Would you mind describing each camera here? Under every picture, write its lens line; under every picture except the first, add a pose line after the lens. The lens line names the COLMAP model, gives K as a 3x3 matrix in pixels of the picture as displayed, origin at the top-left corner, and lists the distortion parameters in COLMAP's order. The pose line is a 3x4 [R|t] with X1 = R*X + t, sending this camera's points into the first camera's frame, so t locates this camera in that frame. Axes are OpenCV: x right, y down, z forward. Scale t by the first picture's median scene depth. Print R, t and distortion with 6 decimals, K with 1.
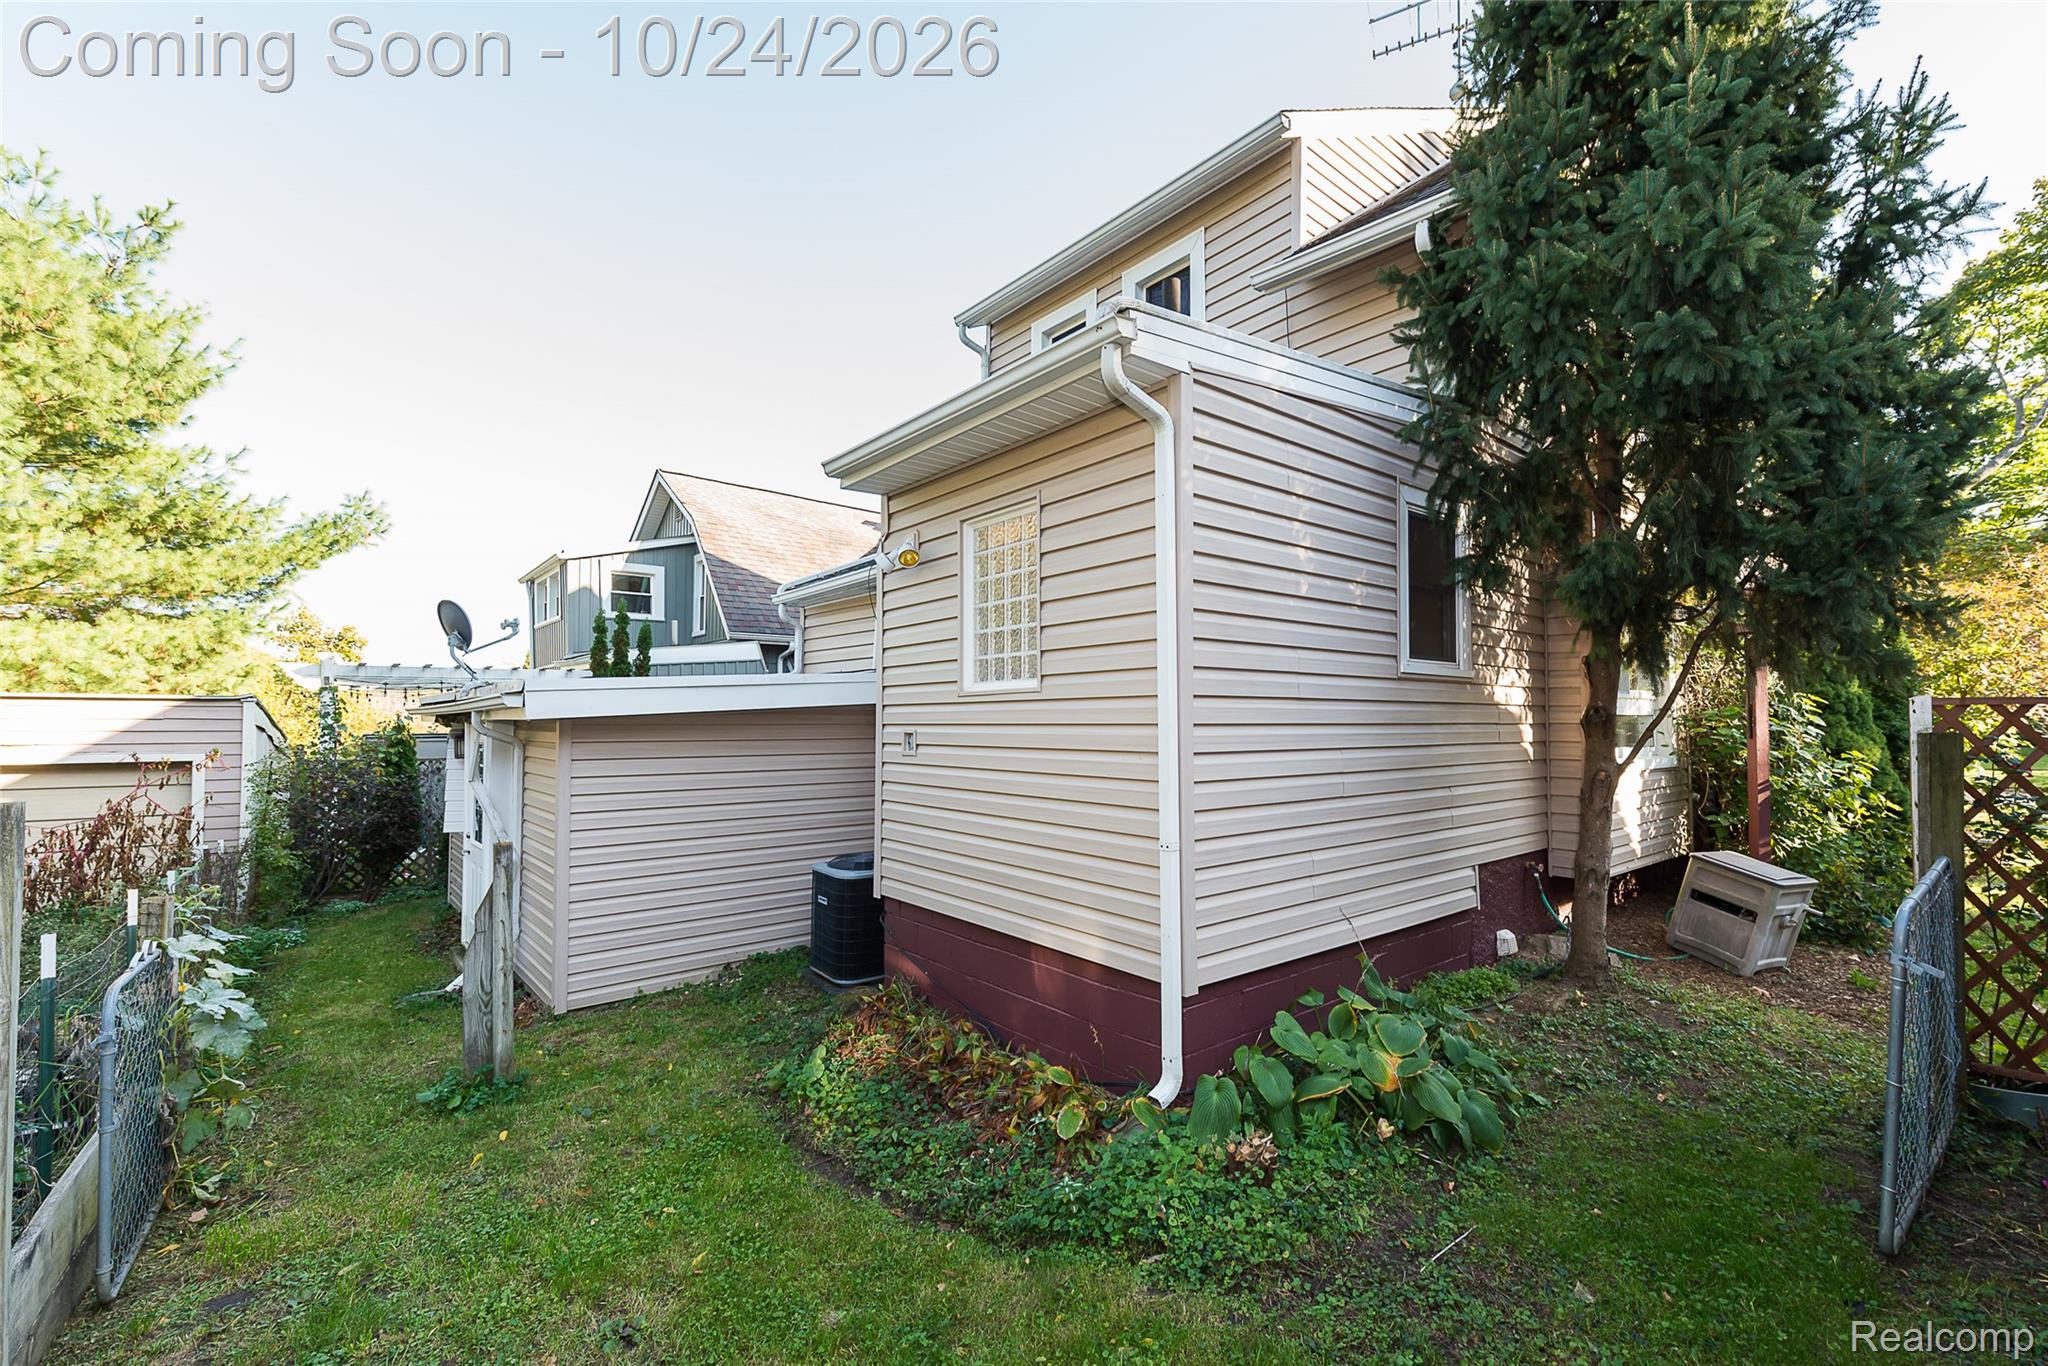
lens RADIAL K [[854.6, 0, 1020.3], [0, 854.6, 689.6], [0, 0, 1]] dist [0.026053, -0.007023]
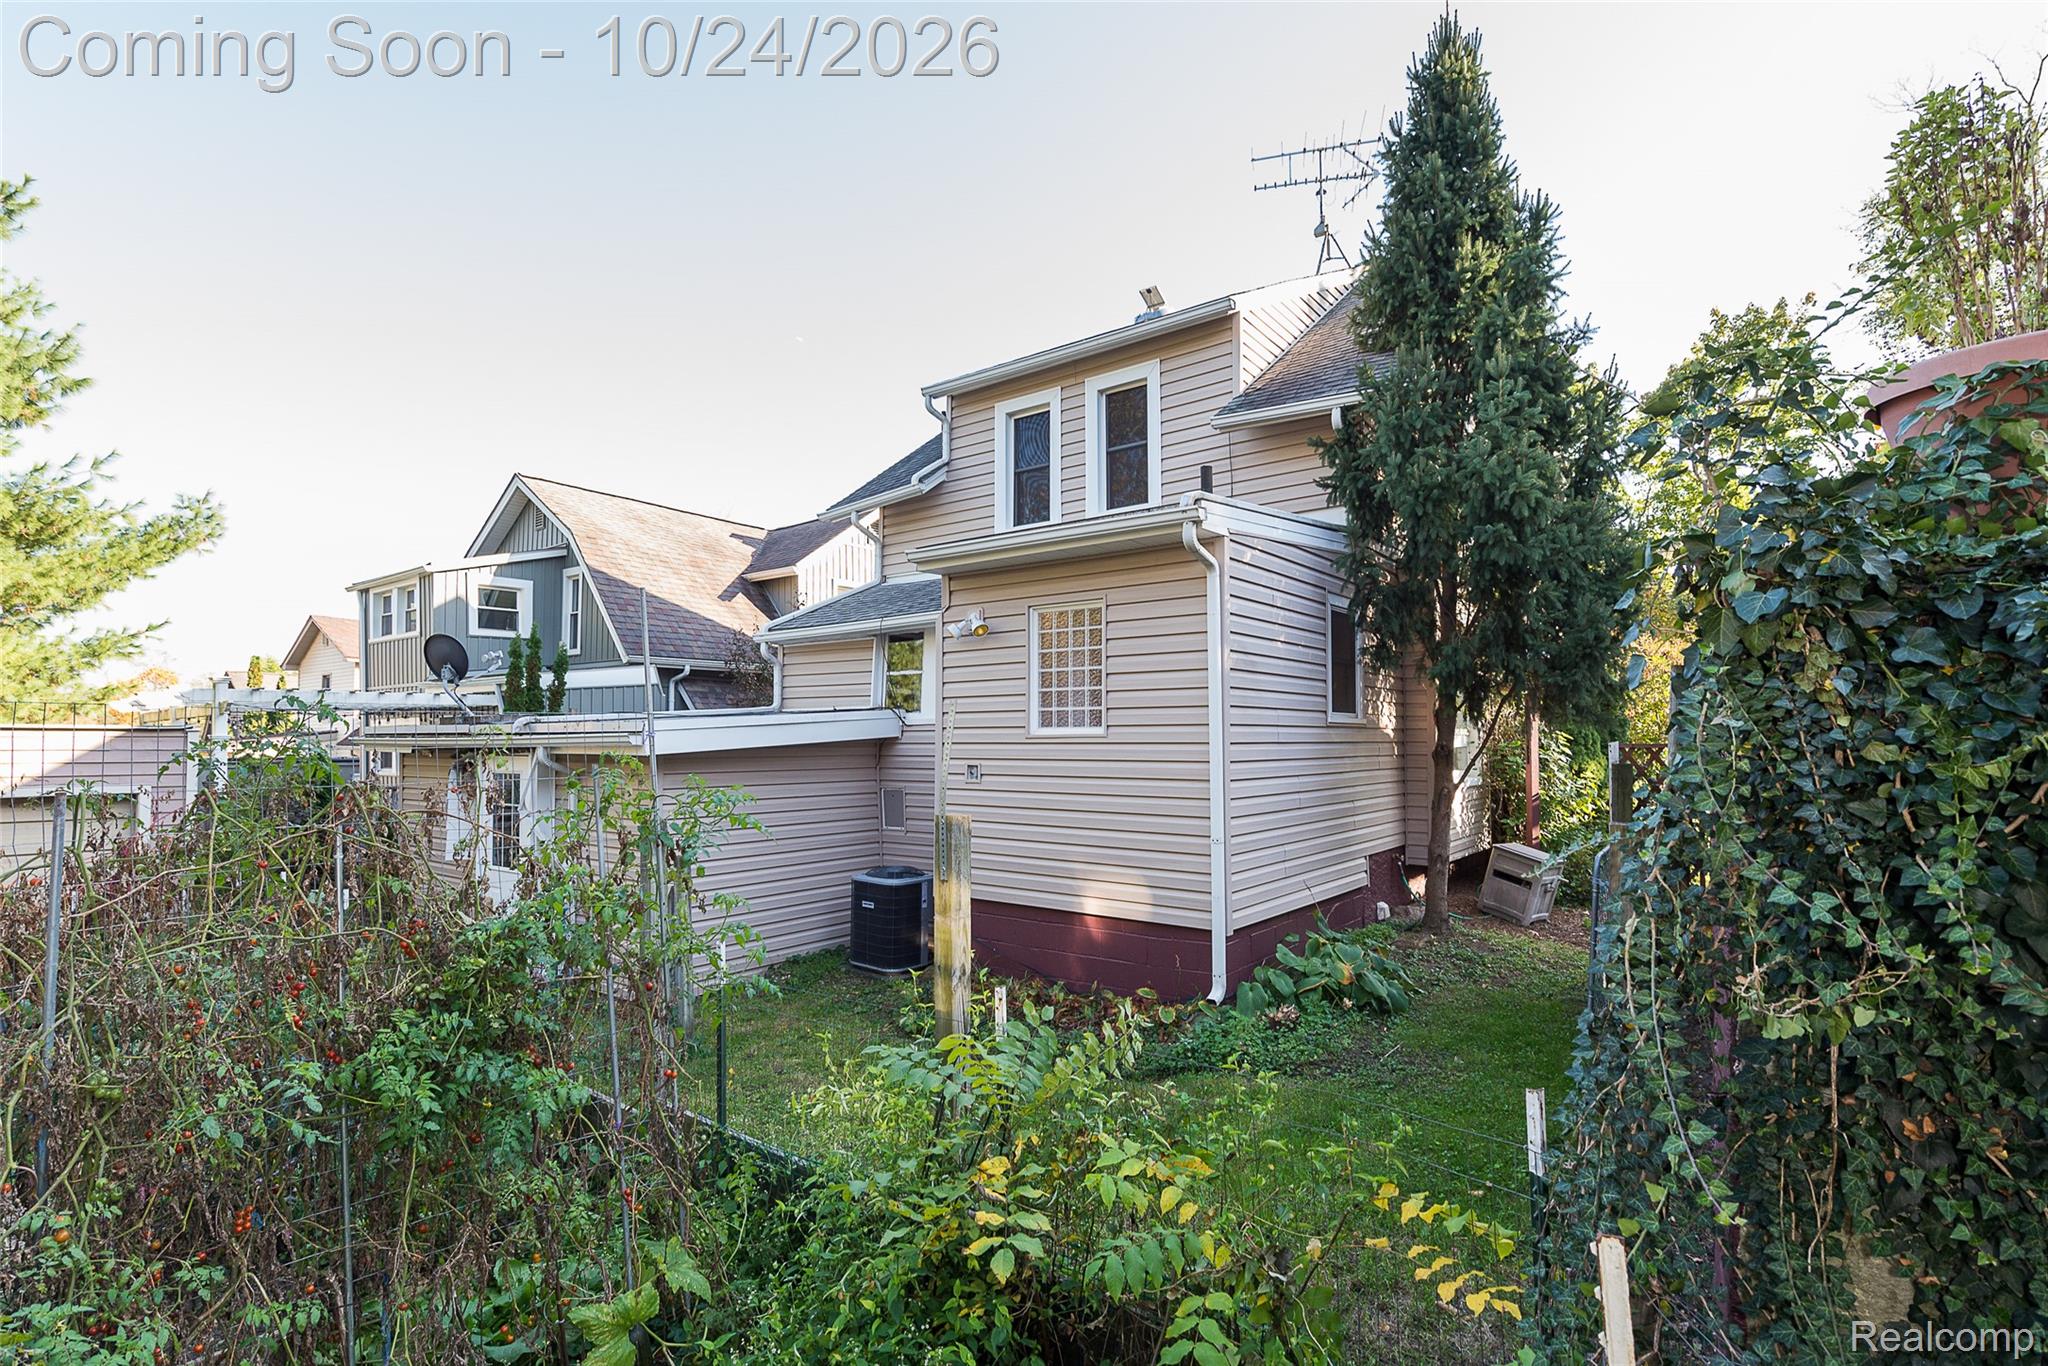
lens RADIAL K [[972.1, 0, 1024.7], [0, 972.1, 691.6], [0, 0, 1]] dist [-0.001802, -0.000447]
pose [[0.973996, 0.010706, 0.226312, -0.398783], [-0.008303, 0.999899, -0.011569, -0.044915], [-0.226413, 0.009389, 0.973986, -0.450587]]
